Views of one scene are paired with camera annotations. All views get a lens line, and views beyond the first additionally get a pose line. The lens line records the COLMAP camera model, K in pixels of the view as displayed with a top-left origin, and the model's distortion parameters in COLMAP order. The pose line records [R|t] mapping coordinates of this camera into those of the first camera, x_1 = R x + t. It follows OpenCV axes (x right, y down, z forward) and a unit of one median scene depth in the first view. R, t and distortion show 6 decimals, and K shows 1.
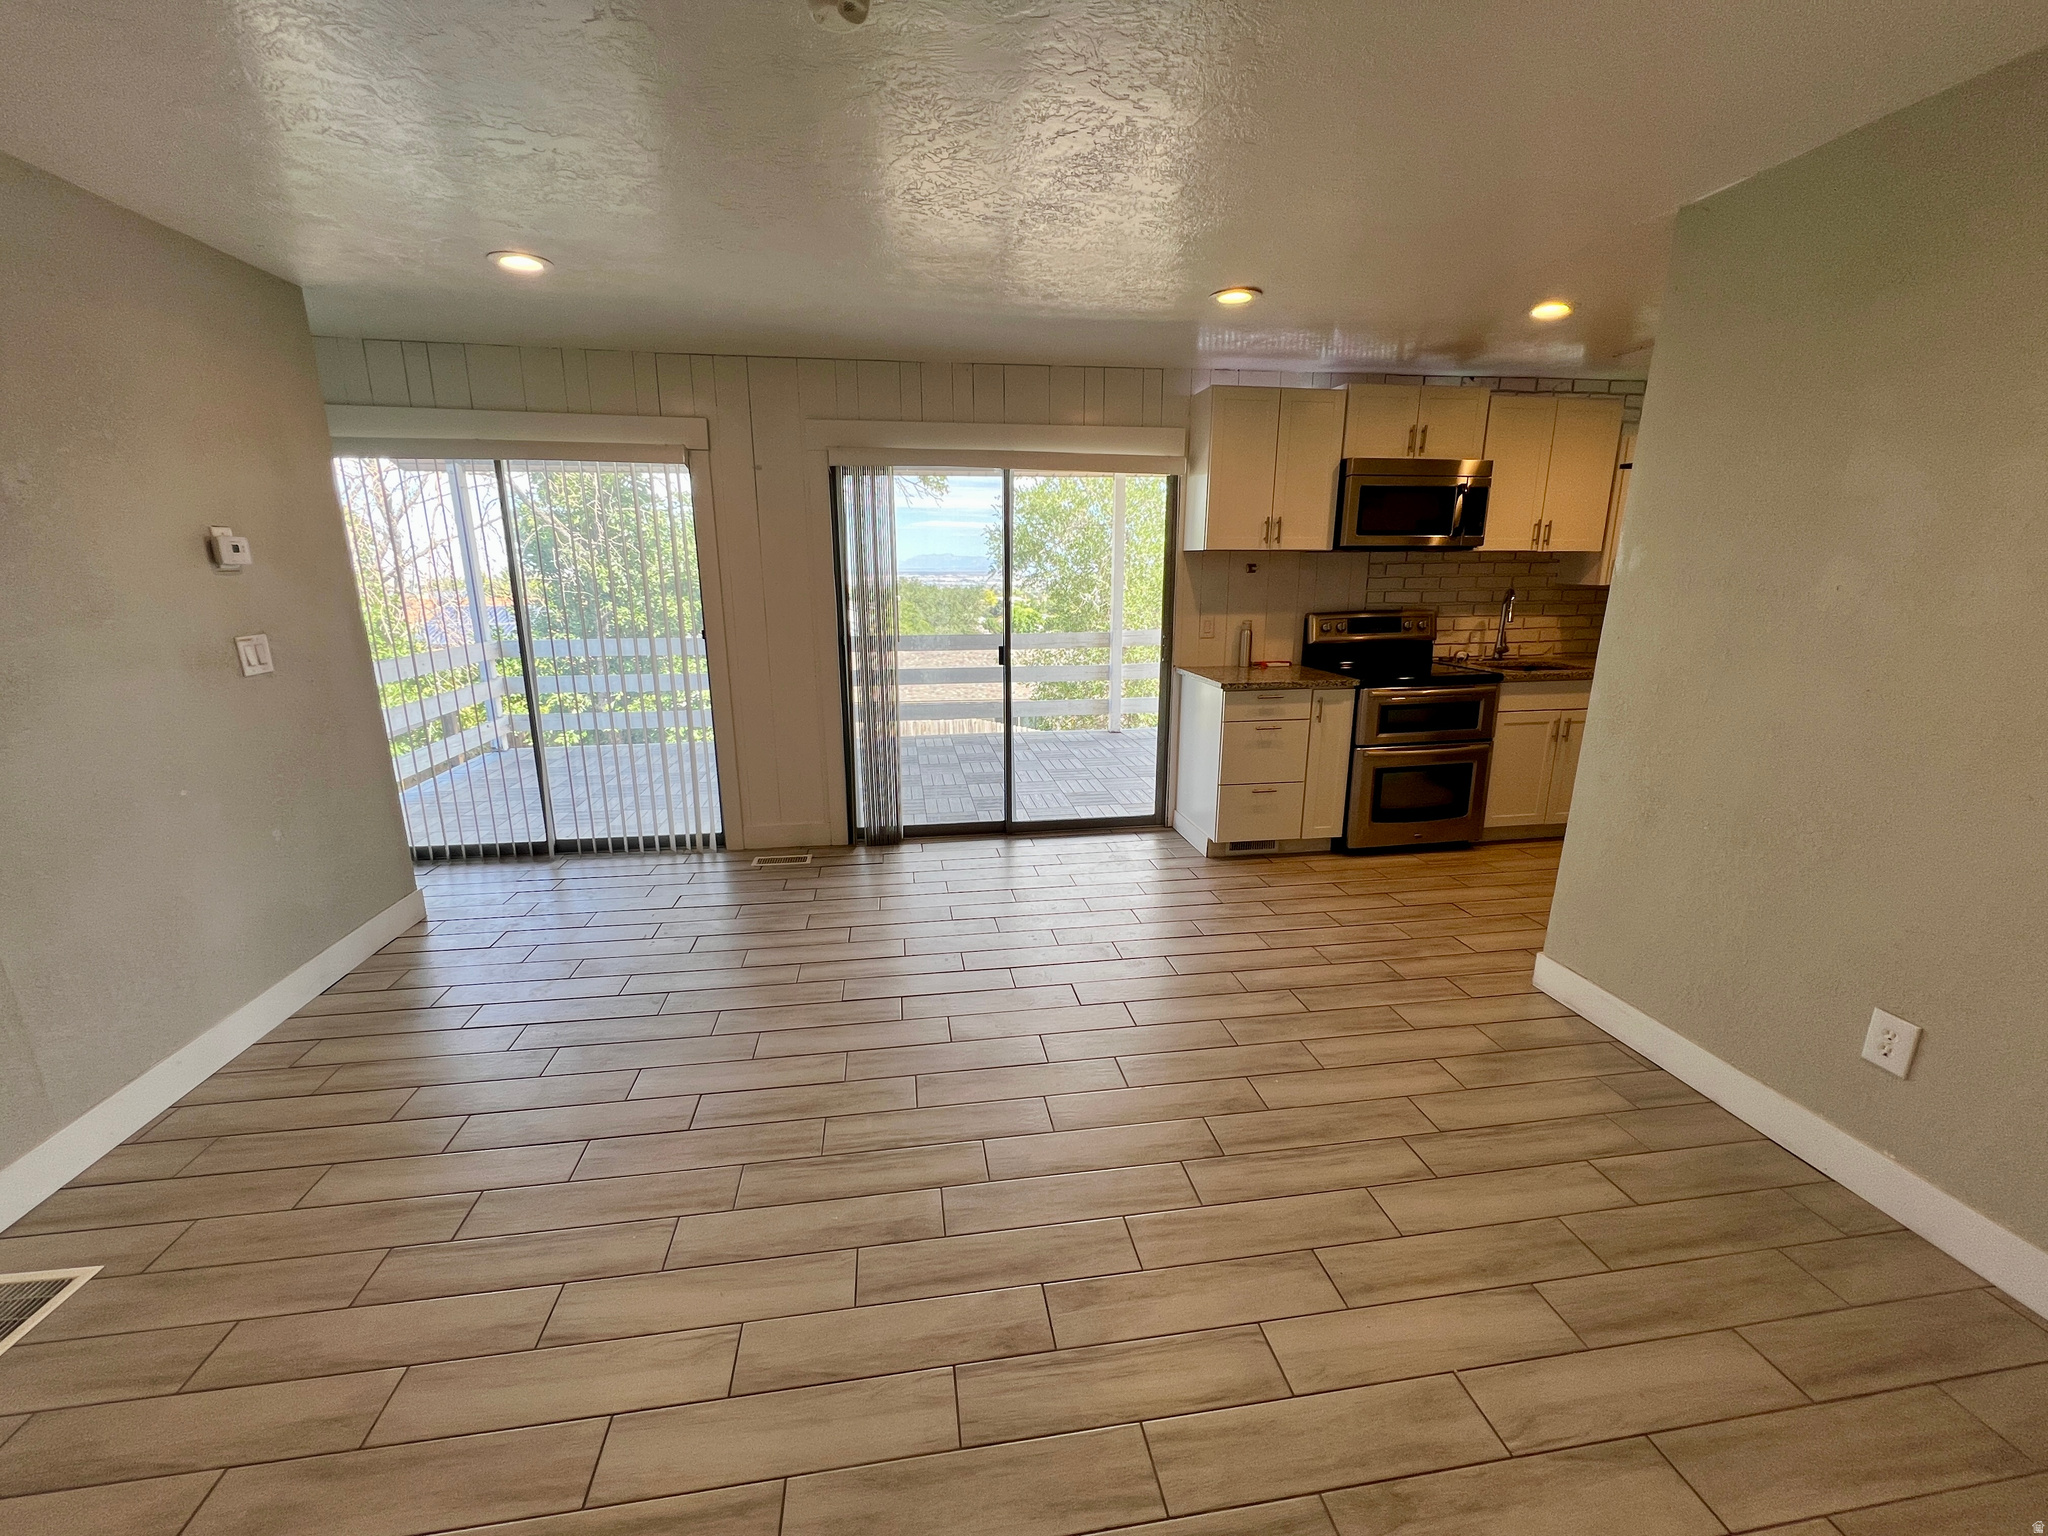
lens RADIAL K [[821.8, 0, 1014.4], [0, 821.8, 763.4], [0, 0, 1]] dist [-0.002862, 0.000129]
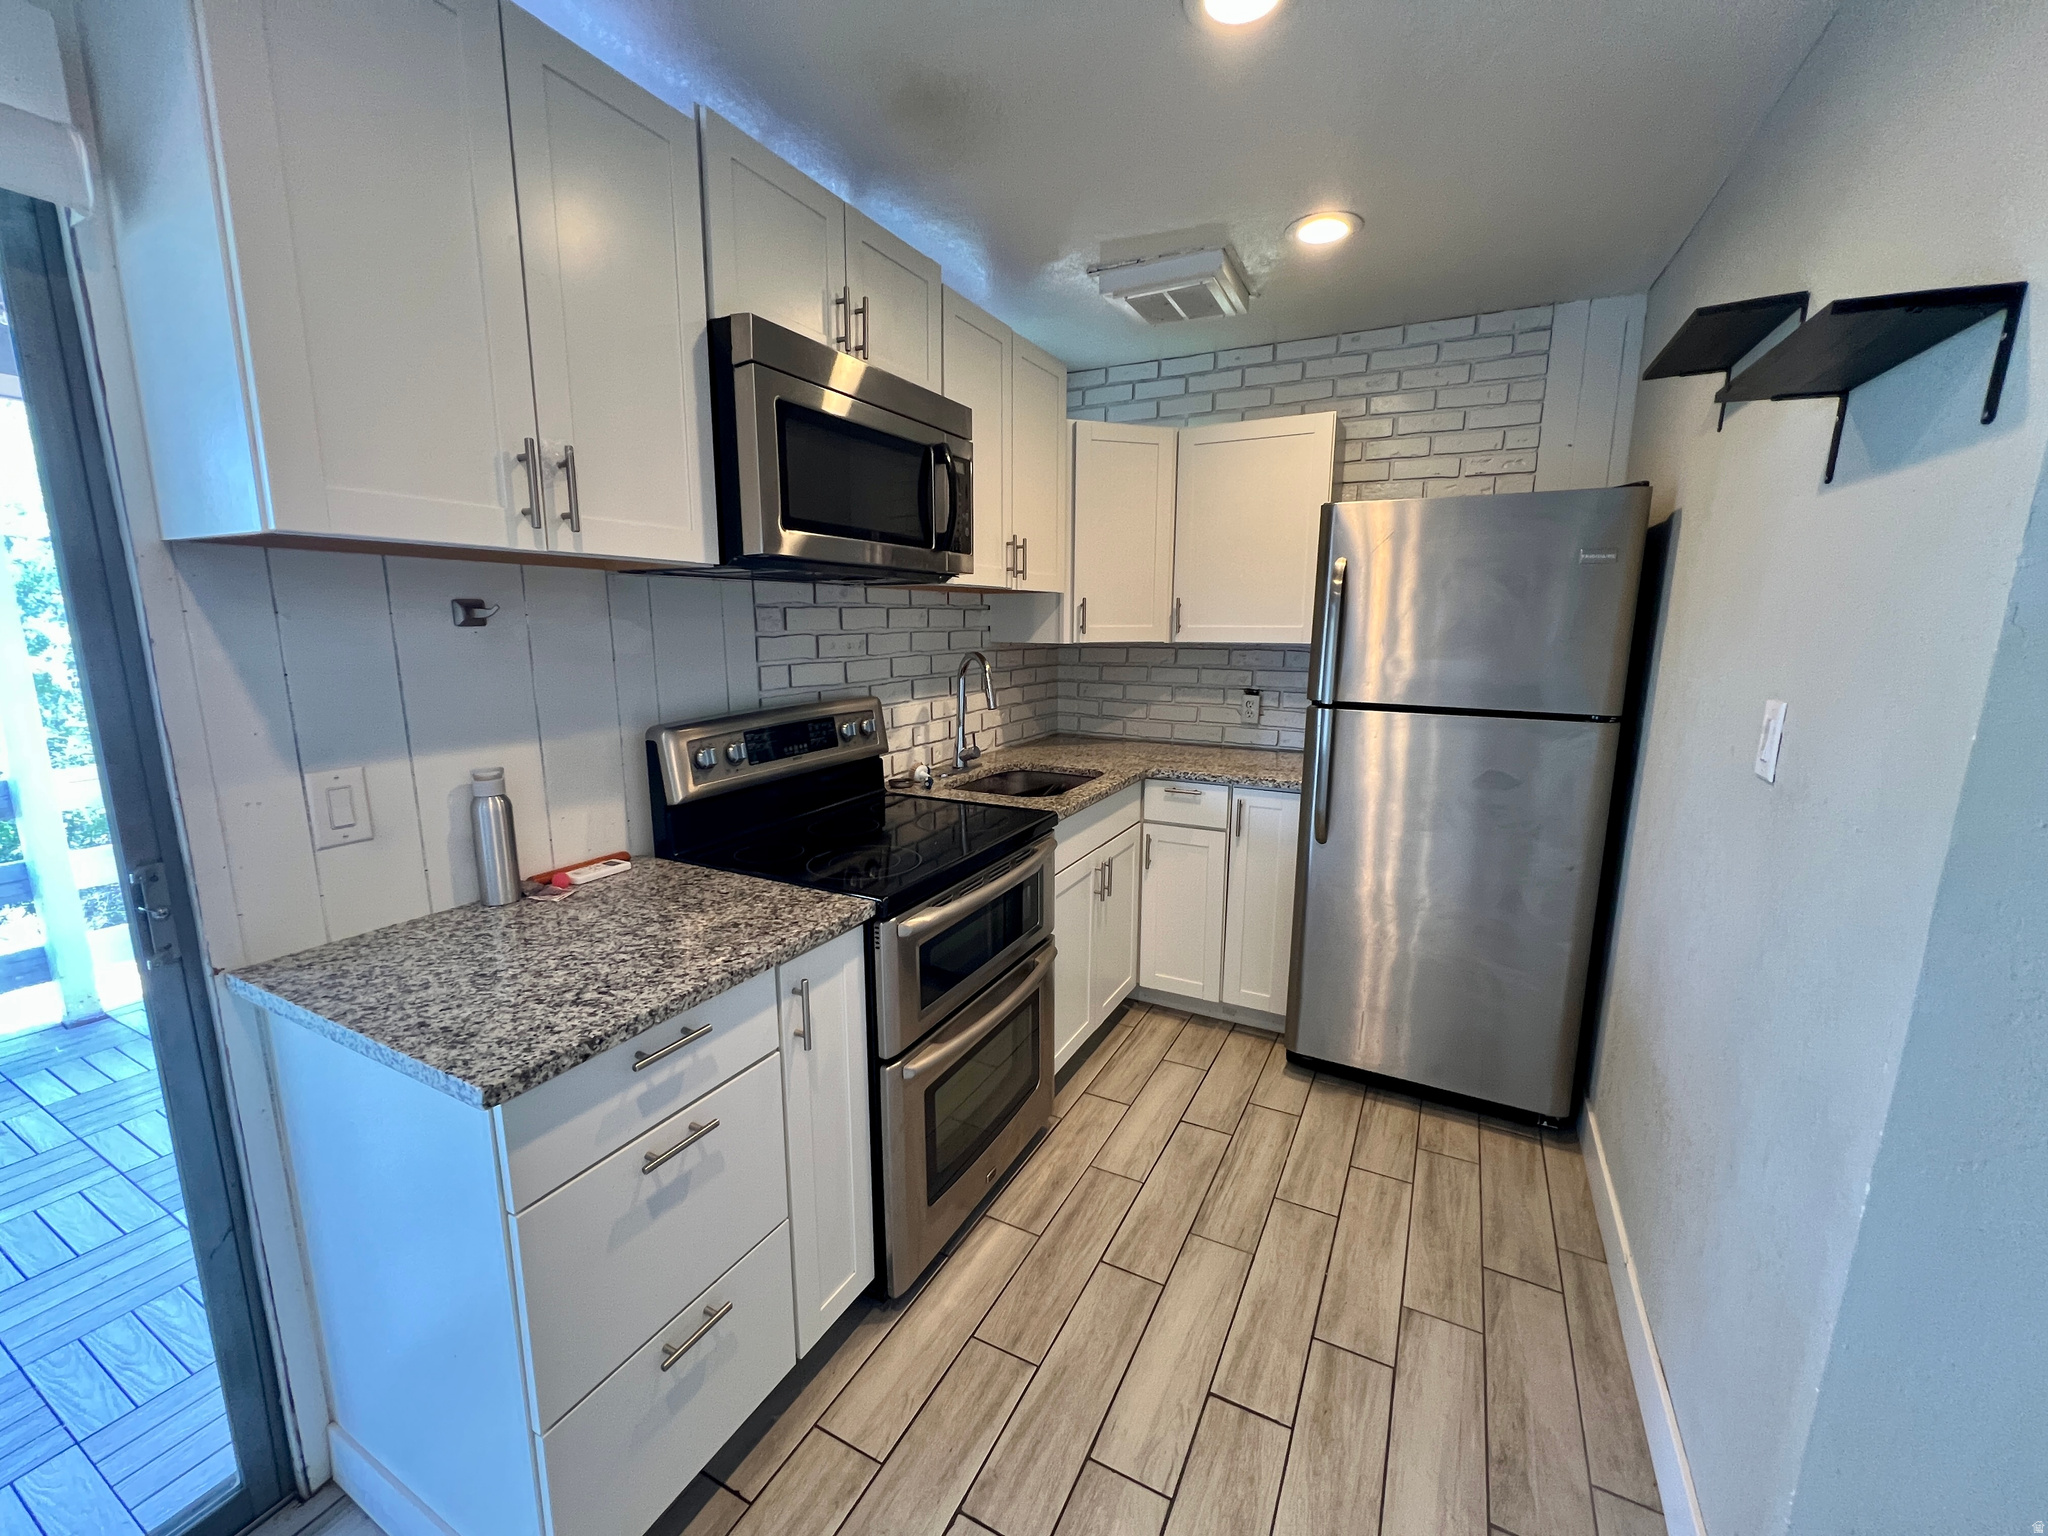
lens RADIAL K [[821.8, 0, 1021.2], [0, 821.8, 768.5], [0, 0, 1]] dist [-0.002862, 0.000129]
pose [[0.591701, -0.138797, 0.794119, 0.157581], [0.183852, 0.982341, 0.034706, -0.155637], [-0.784913, 0.125465, 0.606770, 0.671802]]
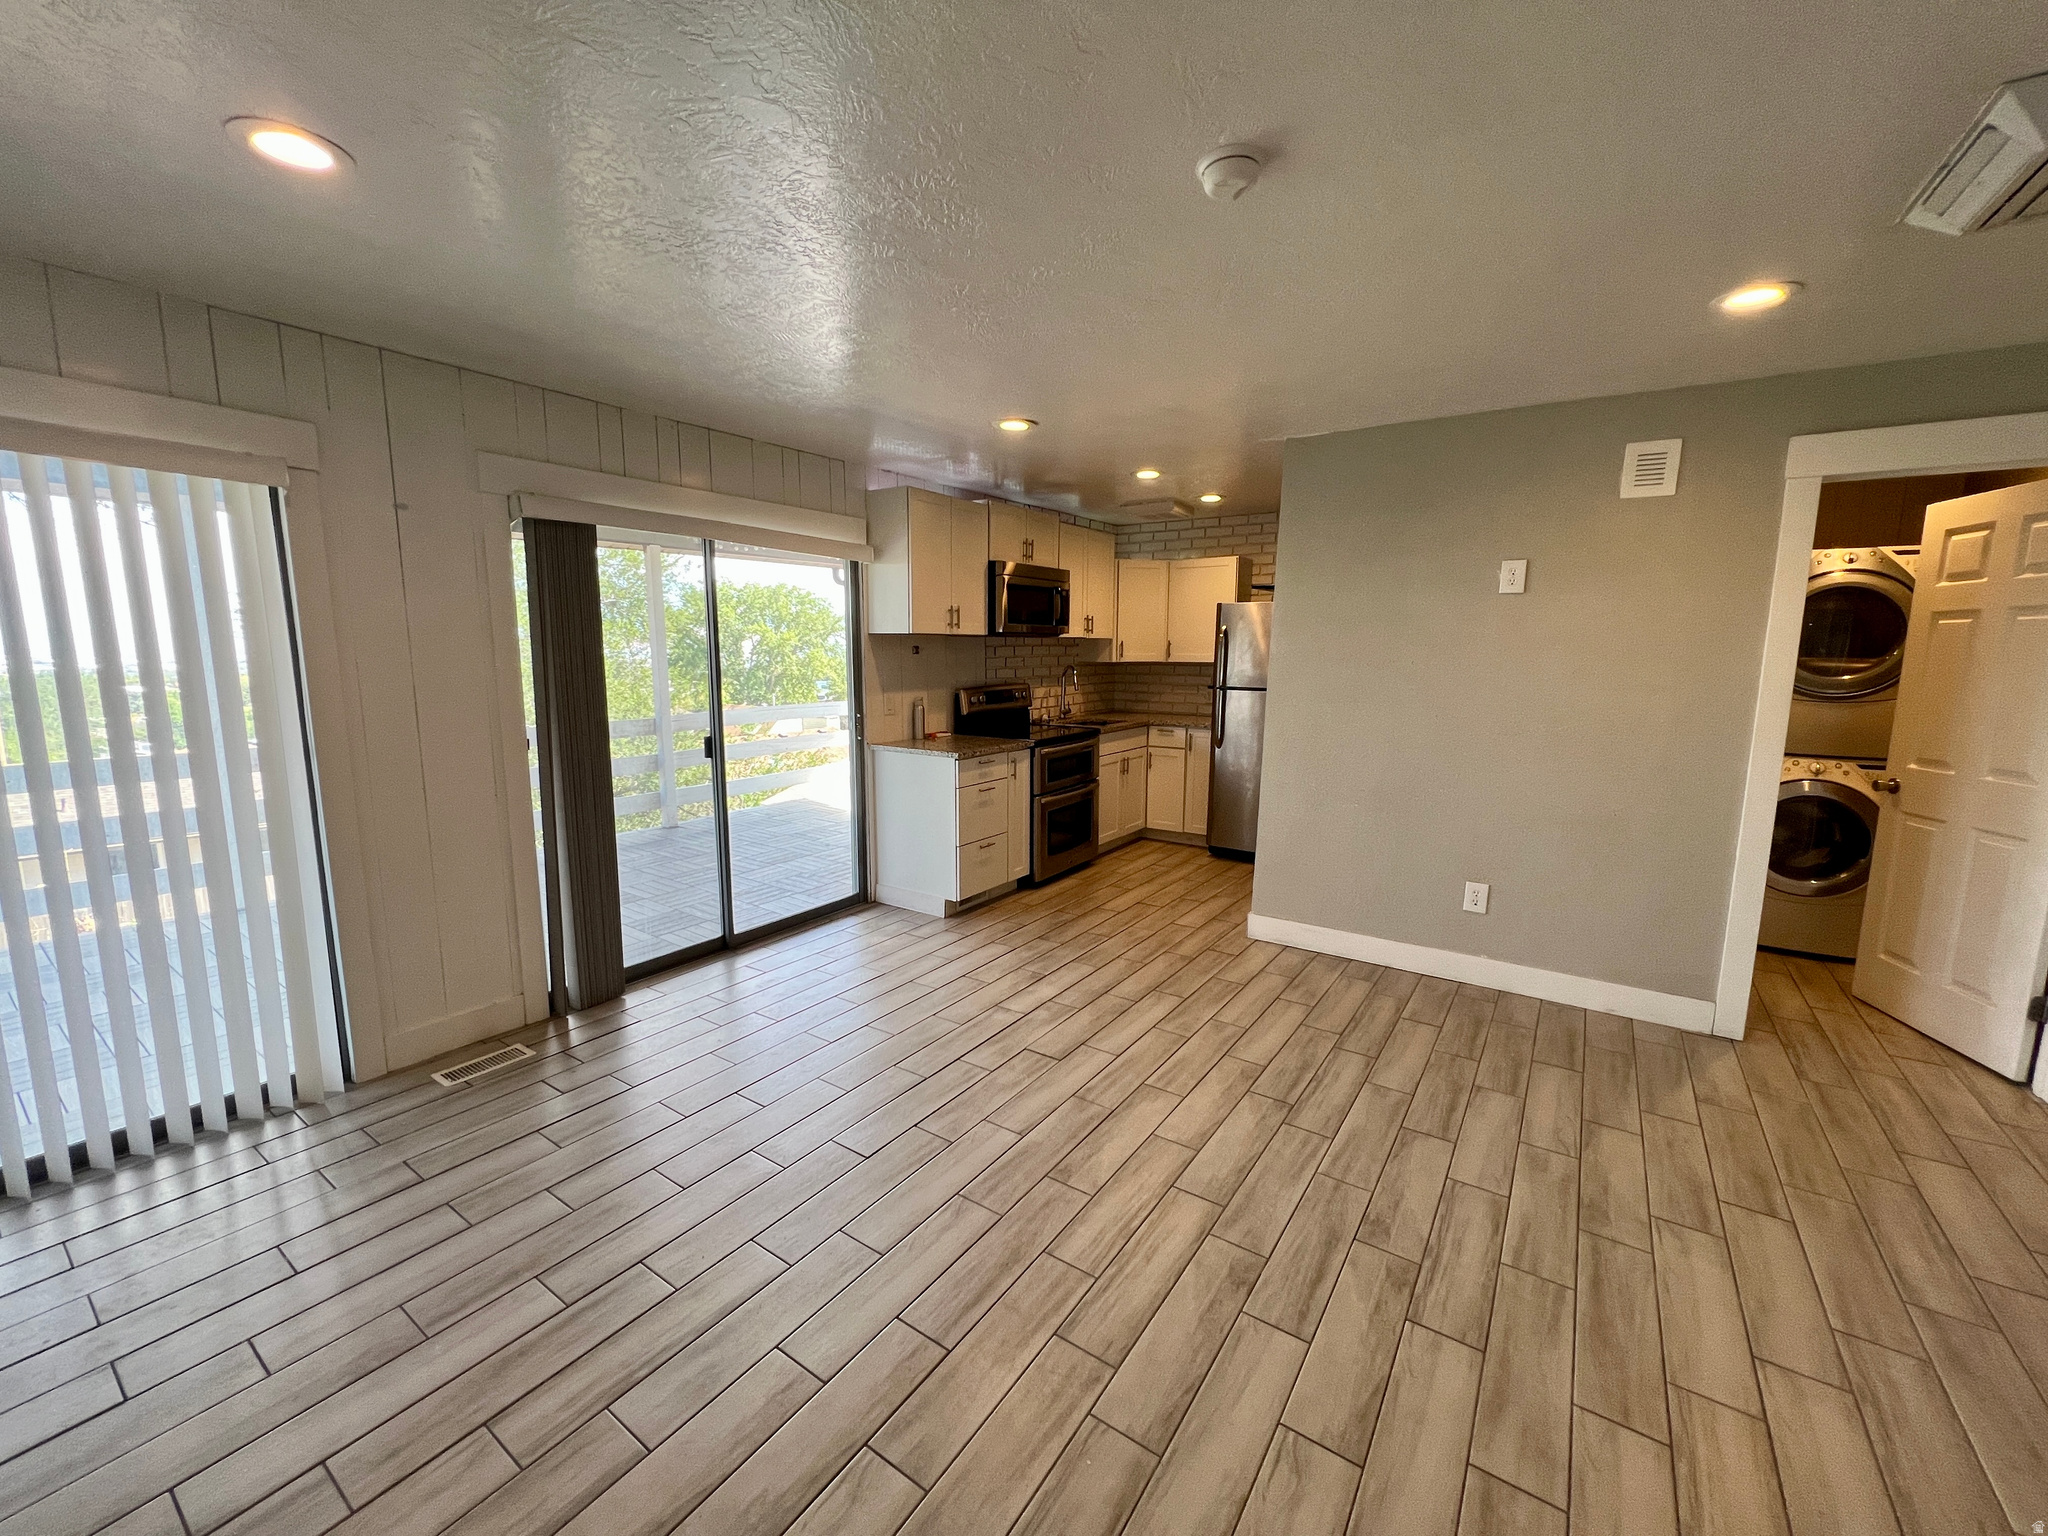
lens RADIAL K [[821.8, 0, 1022.6], [0, 821.8, 759.6], [0, 0, 1]] dist [-0.002862, 0.000129]
pose [[0.687427, -0.093597, 0.720197, -0.443533], [0.163050, 0.986236, -0.027459, -0.042069], [-0.707714, 0.136305, 0.693226, 0.167562]]
